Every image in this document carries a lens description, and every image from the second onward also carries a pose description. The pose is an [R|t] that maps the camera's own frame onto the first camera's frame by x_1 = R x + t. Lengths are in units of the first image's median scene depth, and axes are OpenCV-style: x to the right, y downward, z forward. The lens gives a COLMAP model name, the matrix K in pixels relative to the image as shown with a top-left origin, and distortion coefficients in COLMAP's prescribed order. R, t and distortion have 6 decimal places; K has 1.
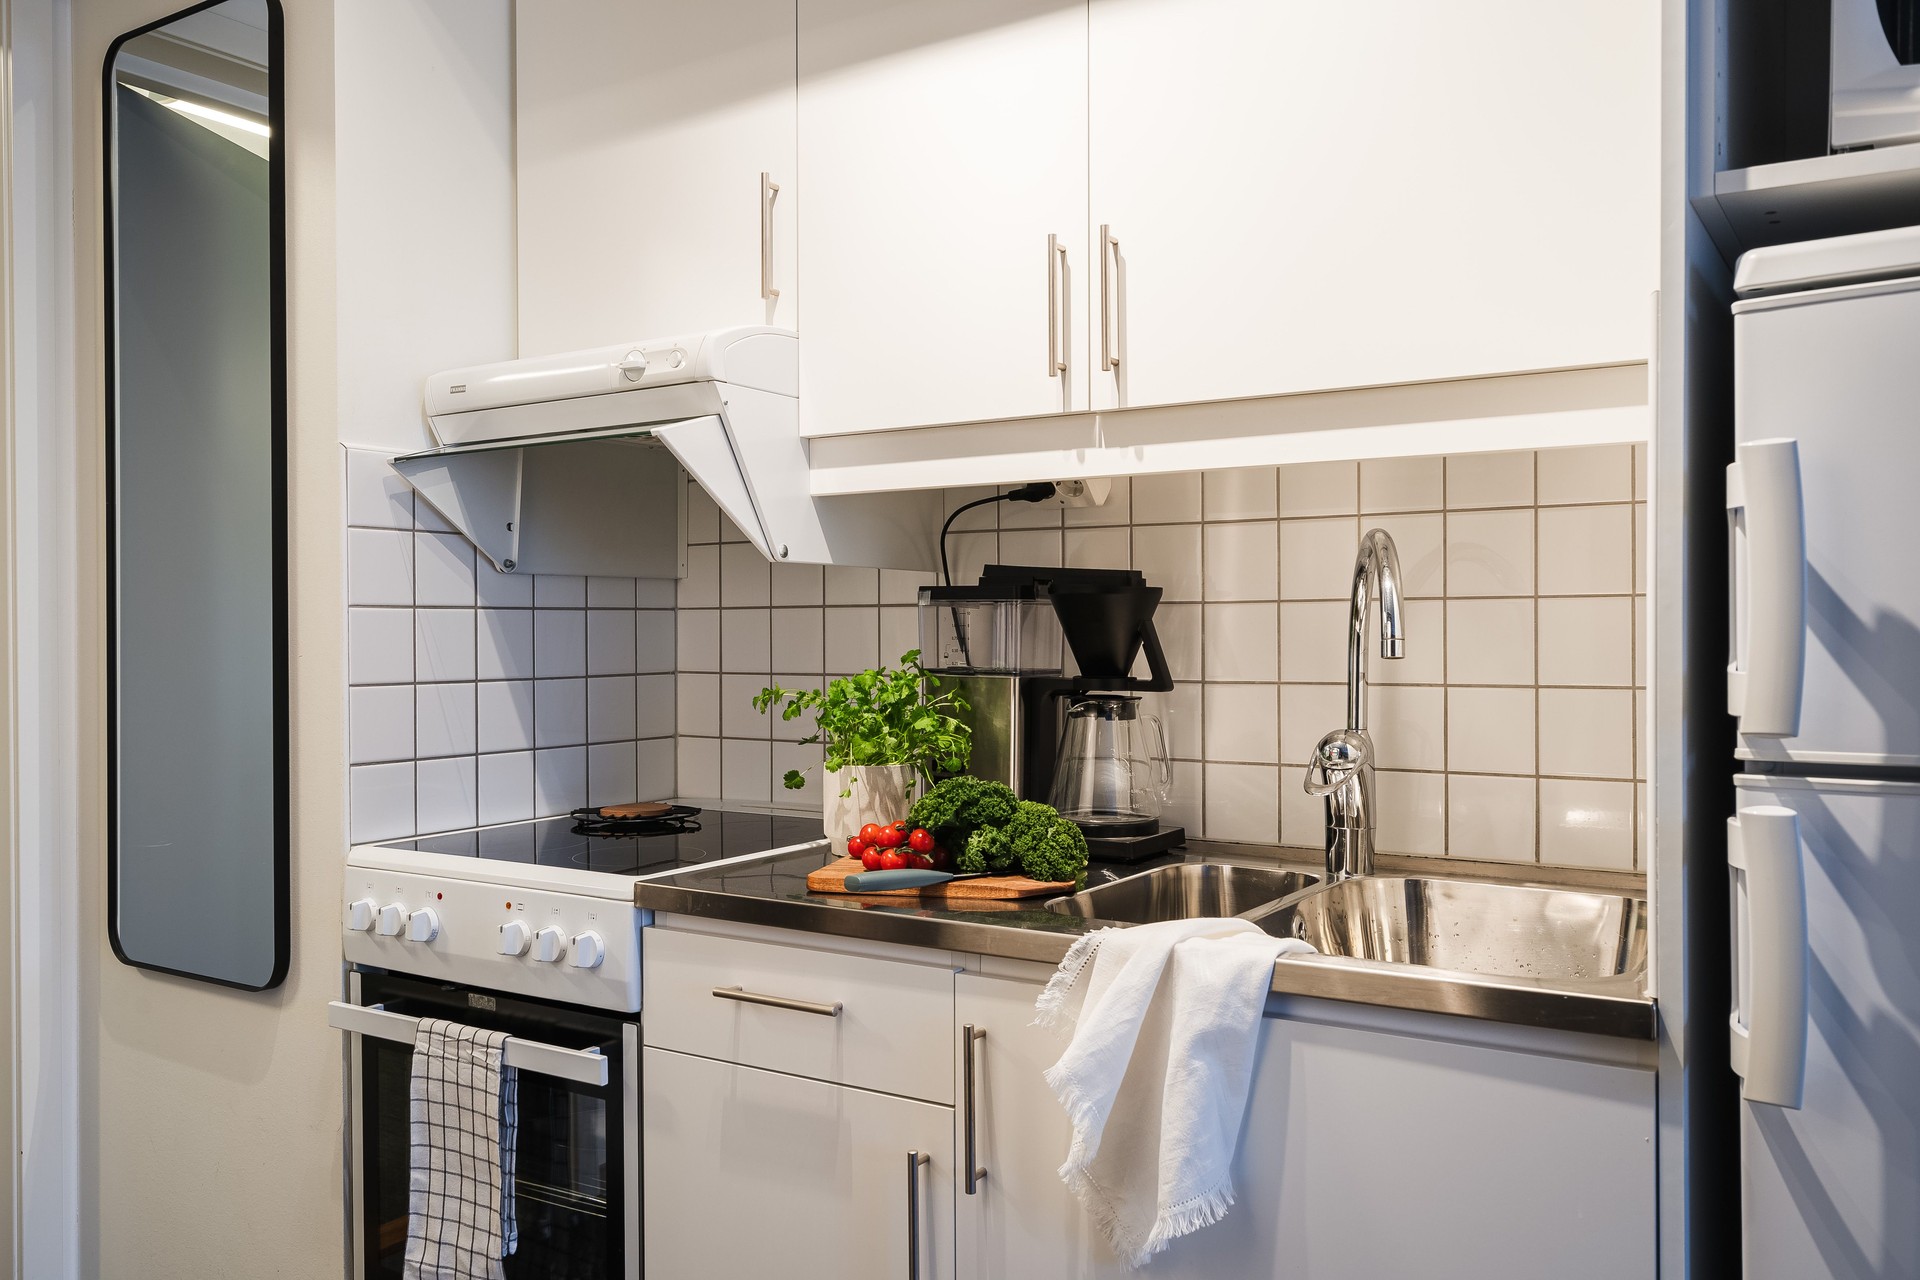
lens RADIAL K [[1530.1, 0, 960.1], [0, 1530.1, 638.0], [0, 0, 1]] dist [-0.011742, -0.000504]
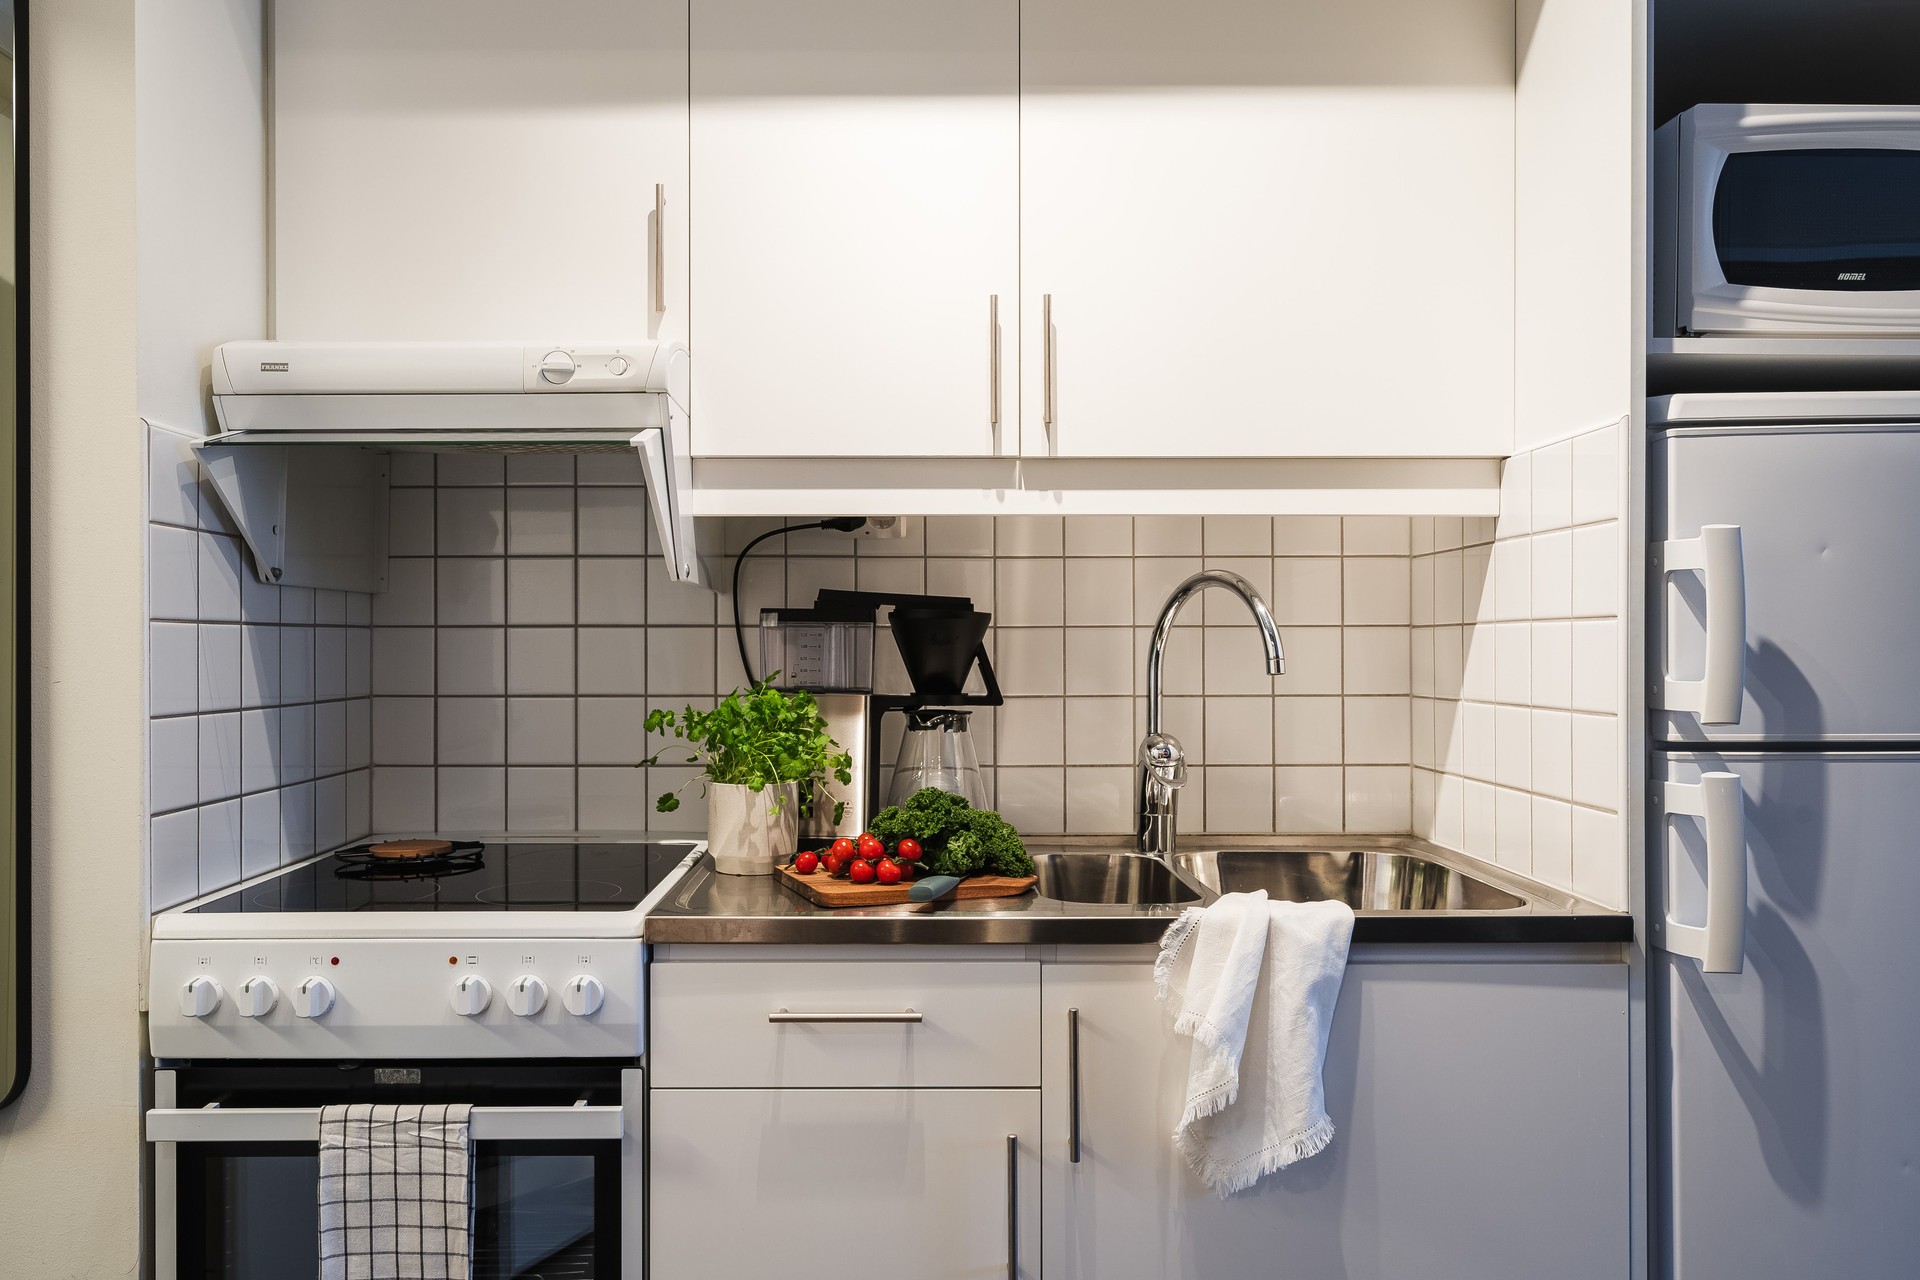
lens RADIAL K [[1397.2, 0, 960.0], [0, 1397.2, 644.1], [0, 0, 1]] dist [-0.008391, -0.010449]
pose [[0.836749, 0.004743, 0.547566, -0.485624], [0.000396, 0.999957, -0.009266, -0.000931], [-0.547586, 0.007970, 0.836711, 0.157613]]
